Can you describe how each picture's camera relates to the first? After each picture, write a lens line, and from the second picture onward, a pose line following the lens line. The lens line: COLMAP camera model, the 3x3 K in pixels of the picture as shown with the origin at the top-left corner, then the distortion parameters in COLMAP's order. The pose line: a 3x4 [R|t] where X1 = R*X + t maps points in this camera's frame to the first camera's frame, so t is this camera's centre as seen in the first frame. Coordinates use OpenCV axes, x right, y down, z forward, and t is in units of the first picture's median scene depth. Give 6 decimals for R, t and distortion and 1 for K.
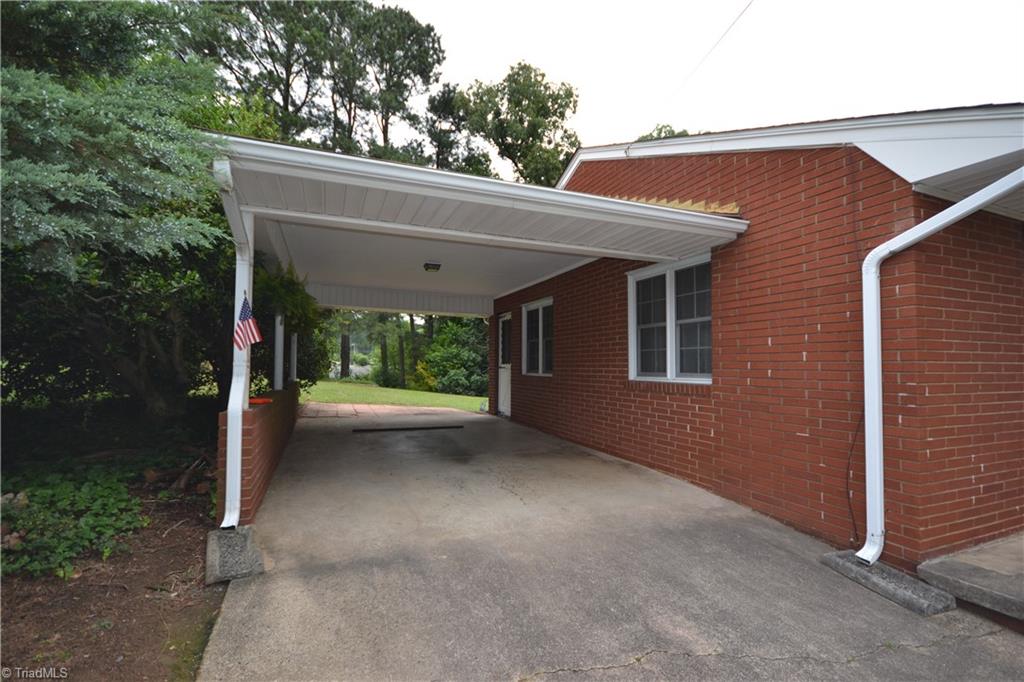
lens RADIAL K [[464.5, 0, 508.7], [0, 464.5, 352.6], [0, 0, 1]] dist [0.015791, -0.015094]
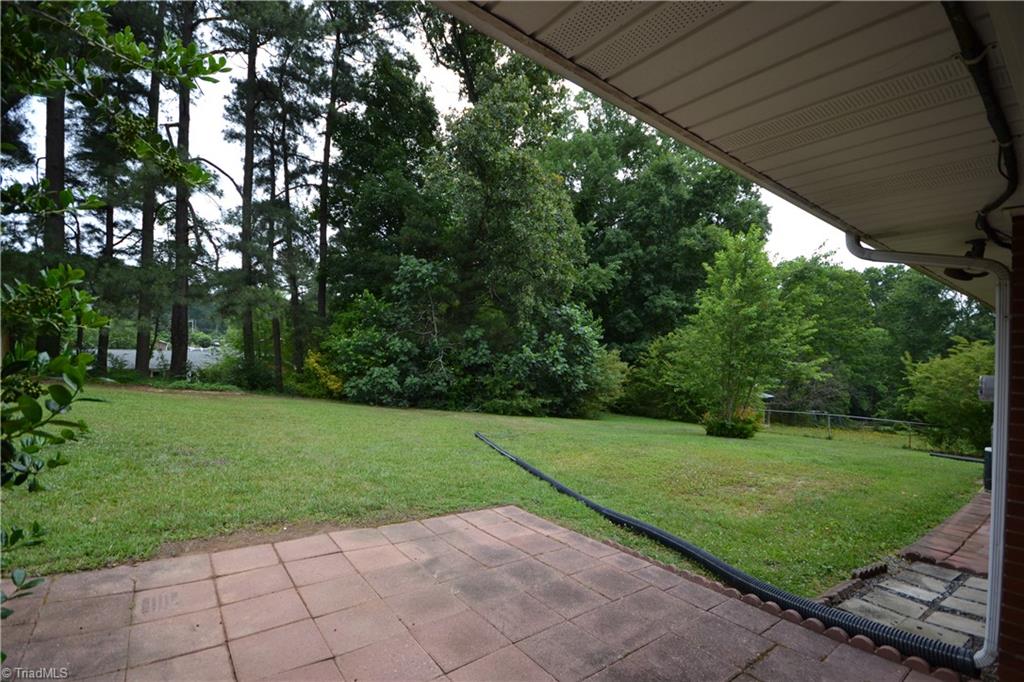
lens RADIAL K [[464.5, 0, 508.7], [0, 464.5, 352.6], [0, 0, 1]] dist [0.015791, -0.015094]
pose [[0.962055, 0.018756, 0.272209, -0.100260], [-0.027579, 0.999210, 0.028623, -0.005191], [-0.271457, -0.035045, 0.961812, 0.287811]]
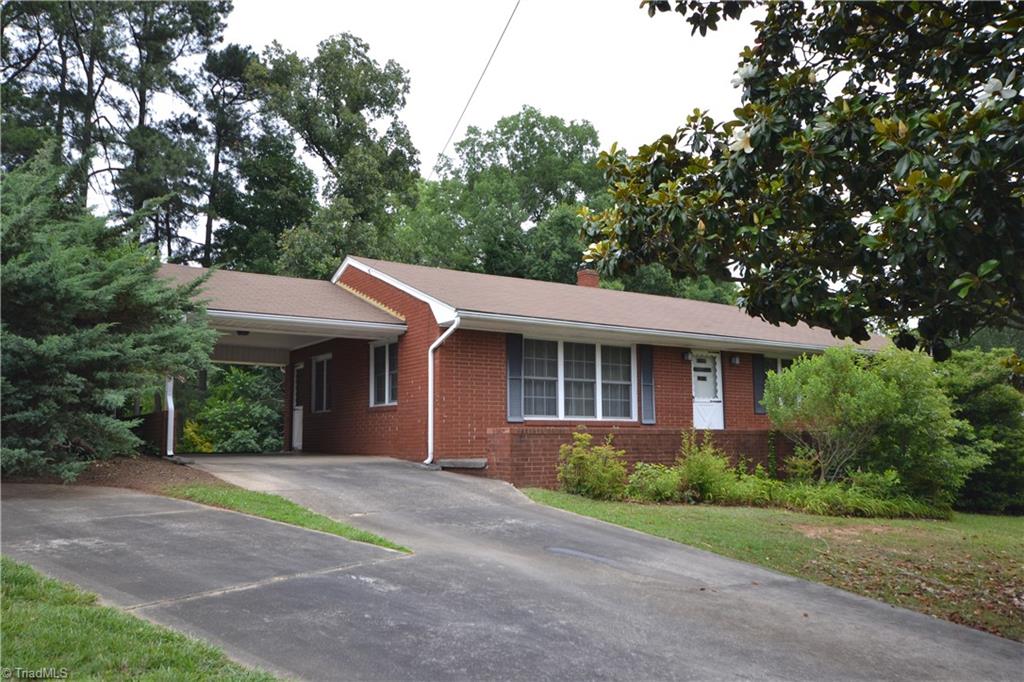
lens RADIAL K [[833.0, 0, 512.0], [0, 833.0, 341.0], [0, 0, 1]] dist [0.008176, 0.003760]
pose [[0.977655, 0.005729, 0.210136, 0.023181], [0.013788, 0.995728, -0.091298, 0.018092], [-0.209761, 0.092156, 0.973400, -0.356170]]
